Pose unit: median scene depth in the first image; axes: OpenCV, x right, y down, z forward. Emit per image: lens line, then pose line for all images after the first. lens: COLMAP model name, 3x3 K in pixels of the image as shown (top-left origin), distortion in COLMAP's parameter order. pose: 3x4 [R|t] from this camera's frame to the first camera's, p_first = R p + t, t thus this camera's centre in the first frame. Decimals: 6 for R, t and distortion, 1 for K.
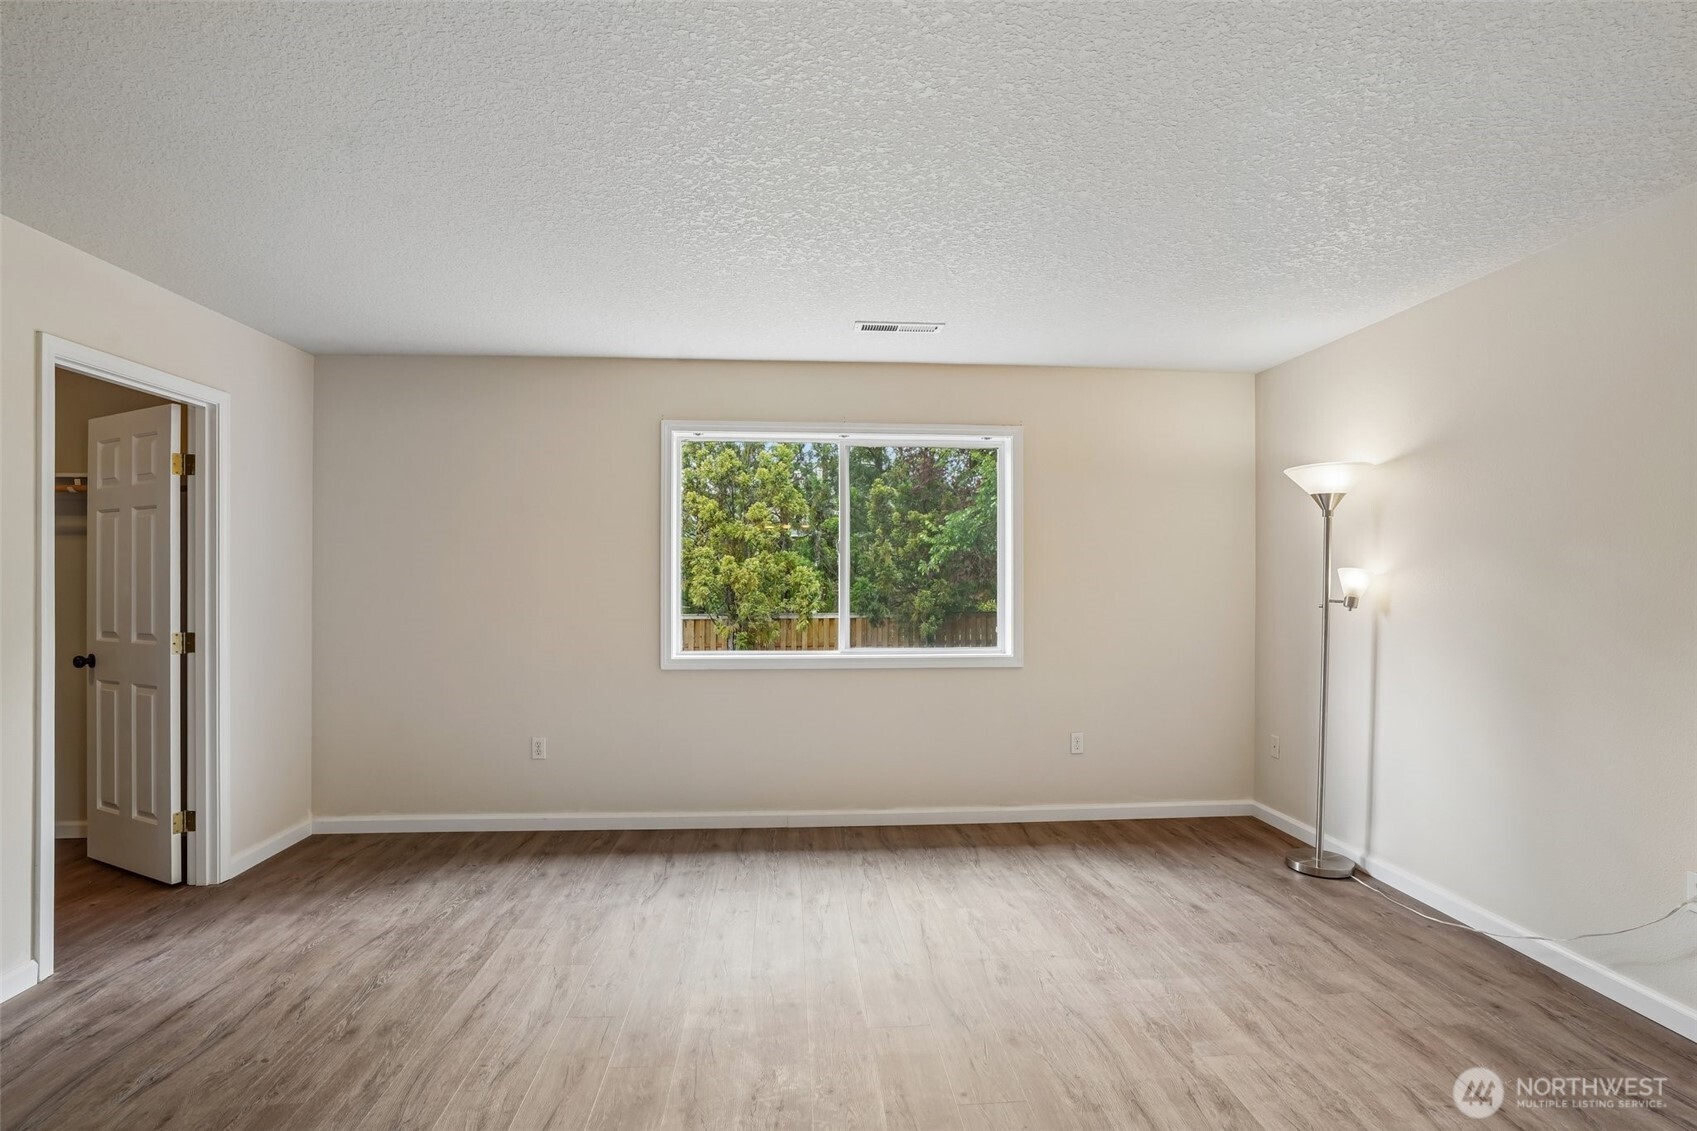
lens RADIAL K [[838.5, 0, 864.8], [0, 838.5, 571.5], [0, 0, 1]] dist [-0.046813, 0.022229]
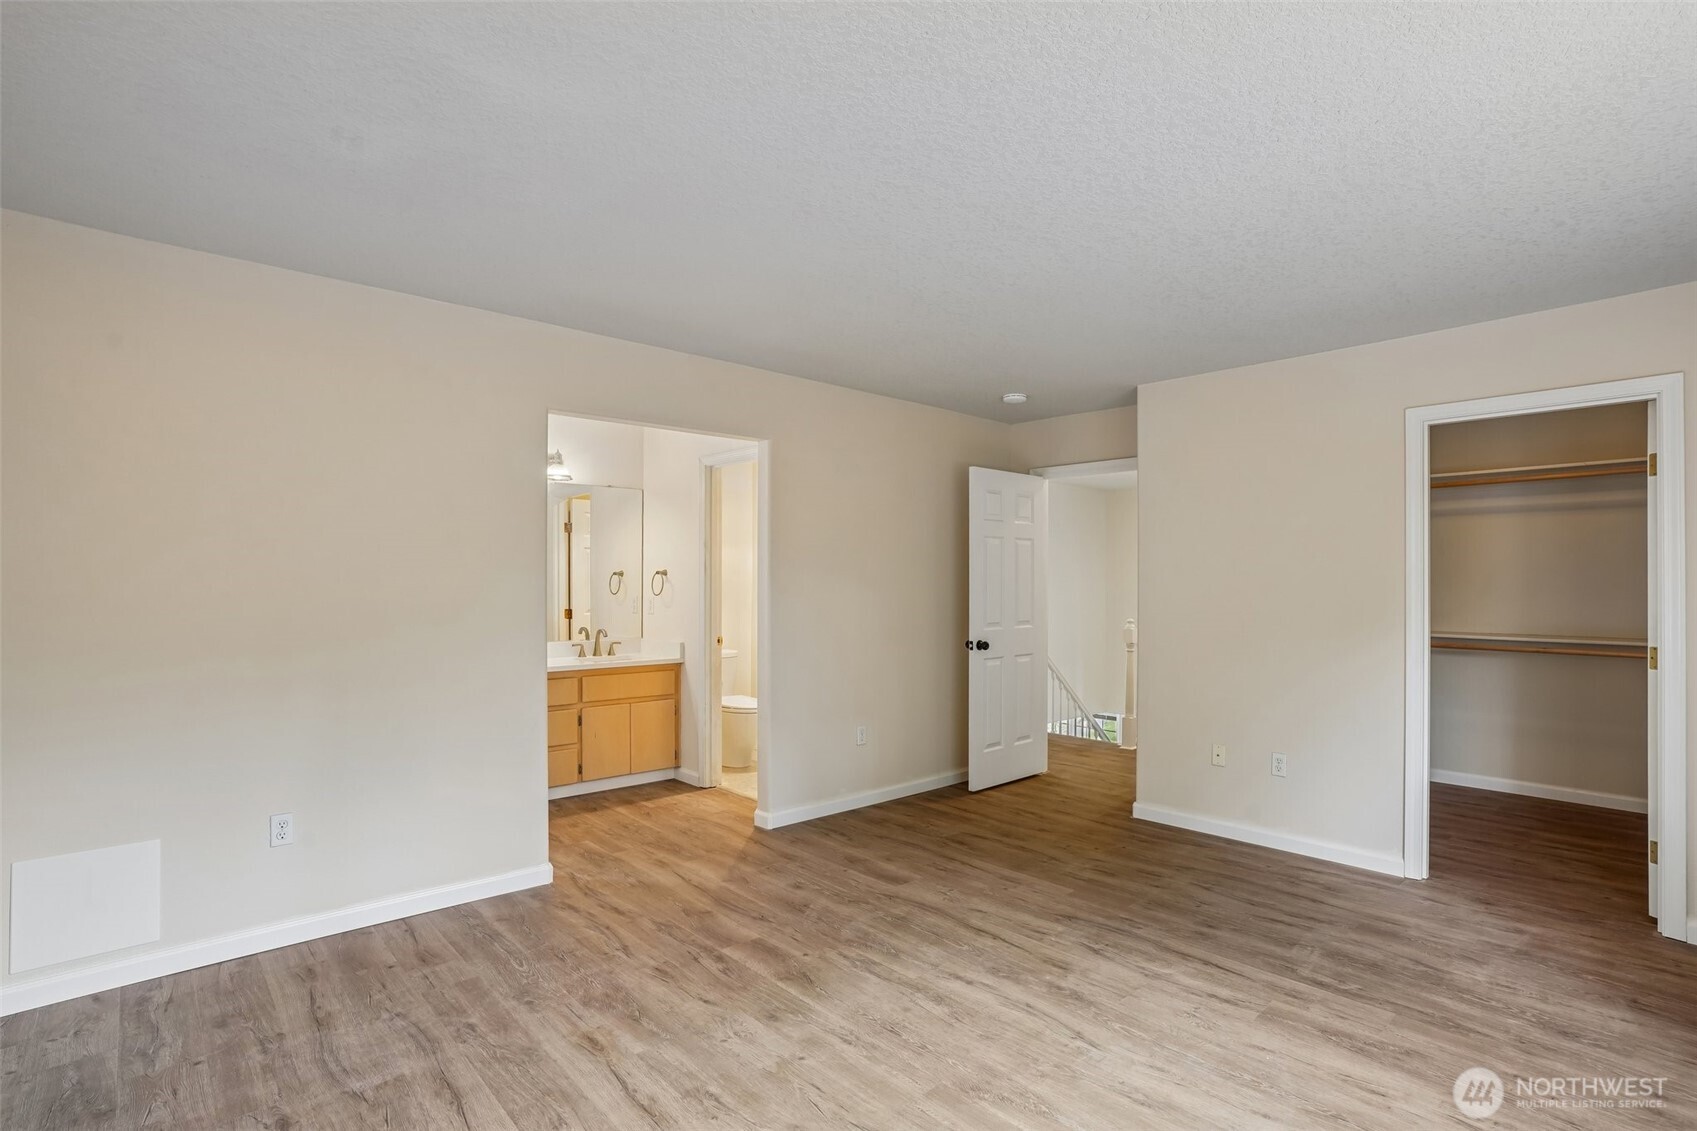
lens RADIAL K [[838.5, 0, 831.2], [0, 838.5, 576.4], [0, 0, 1]] dist [-0.046813, 0.022229]
pose [[-0.820940, -0.008858, -0.570946, 0.450928], [-0.000688, 0.999894, -0.014524, 0.008087], [0.571014, -0.011530, -0.820859, 1.211745]]
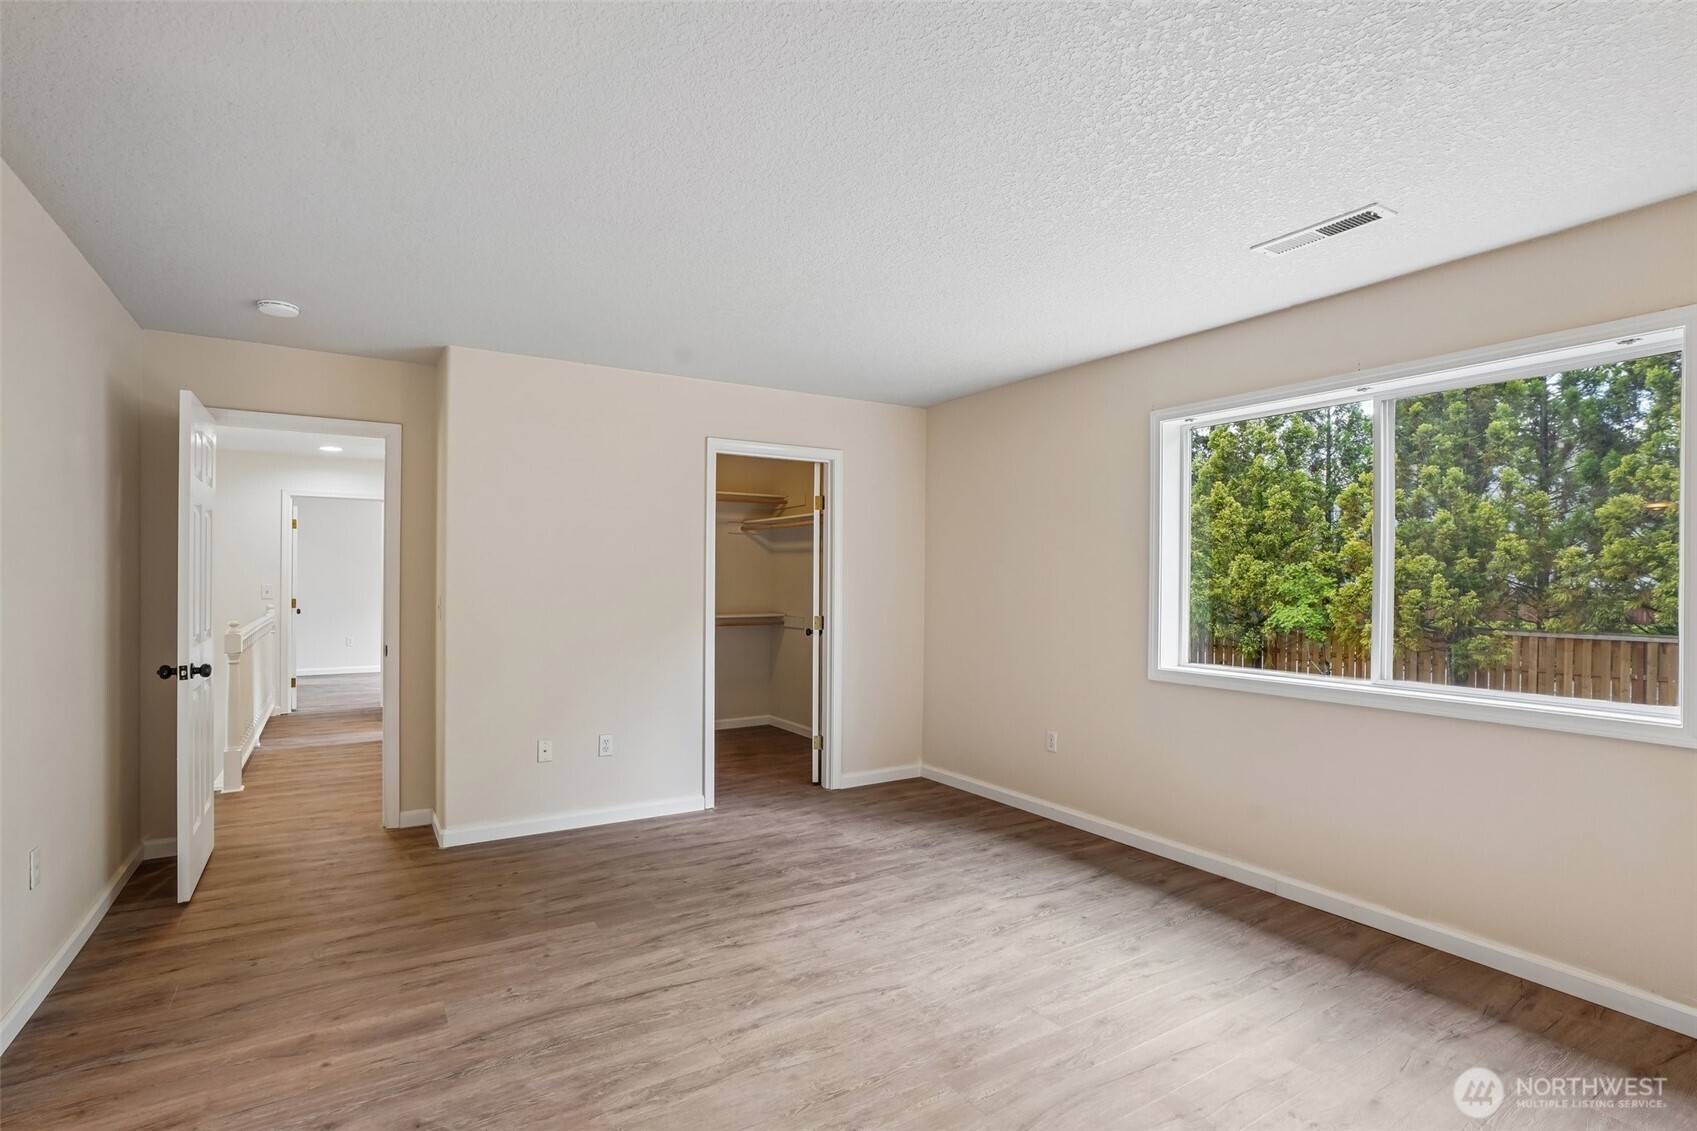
lens RADIAL K [[838.5, 0, 849.1], [0, 838.5, 570.9], [0, 0, 1]] dist [-0.046813, 0.022229]
pose [[0.441705, -0.008128, -0.897123, 0.557406], [0.002507, 0.999966, -0.007825, 0.004559], [0.897157, 0.001208, 0.441711, 0.370266]]
